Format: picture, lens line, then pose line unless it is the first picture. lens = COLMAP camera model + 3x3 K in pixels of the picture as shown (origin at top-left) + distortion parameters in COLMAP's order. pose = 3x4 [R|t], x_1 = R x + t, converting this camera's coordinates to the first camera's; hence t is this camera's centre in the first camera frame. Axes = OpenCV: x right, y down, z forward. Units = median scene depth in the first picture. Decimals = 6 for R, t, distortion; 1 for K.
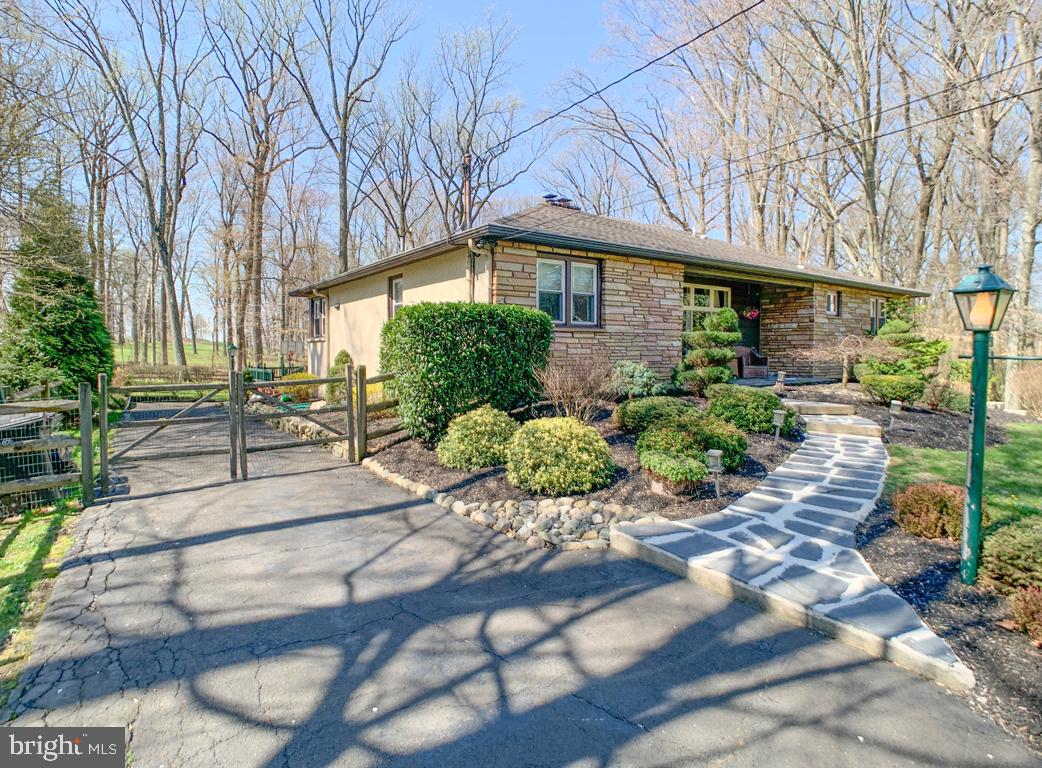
lens RADIAL K [[556.8, 0, 464.0], [0, 556.8, 364.8], [0, 0, 1]] dist [-0.030551, -0.001982]
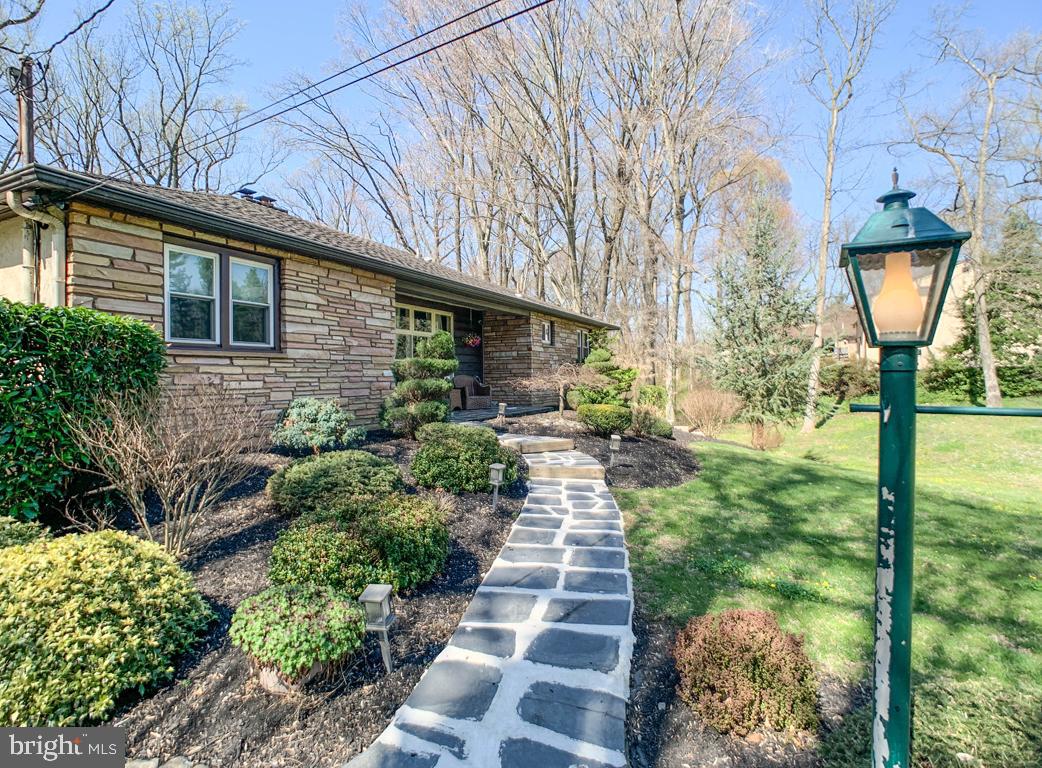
lens RADIAL K [[556.8, 0, 464.0], [0, 556.8, 364.8], [0, 0, 1]] dist [-0.030551, -0.001982]
pose [[0.901350, 0.001910, 0.433087, 0.142276], [0.020406, 0.998692, -0.046873, -0.010665], [-0.432610, 0.051087, 0.900133, 0.232513]]
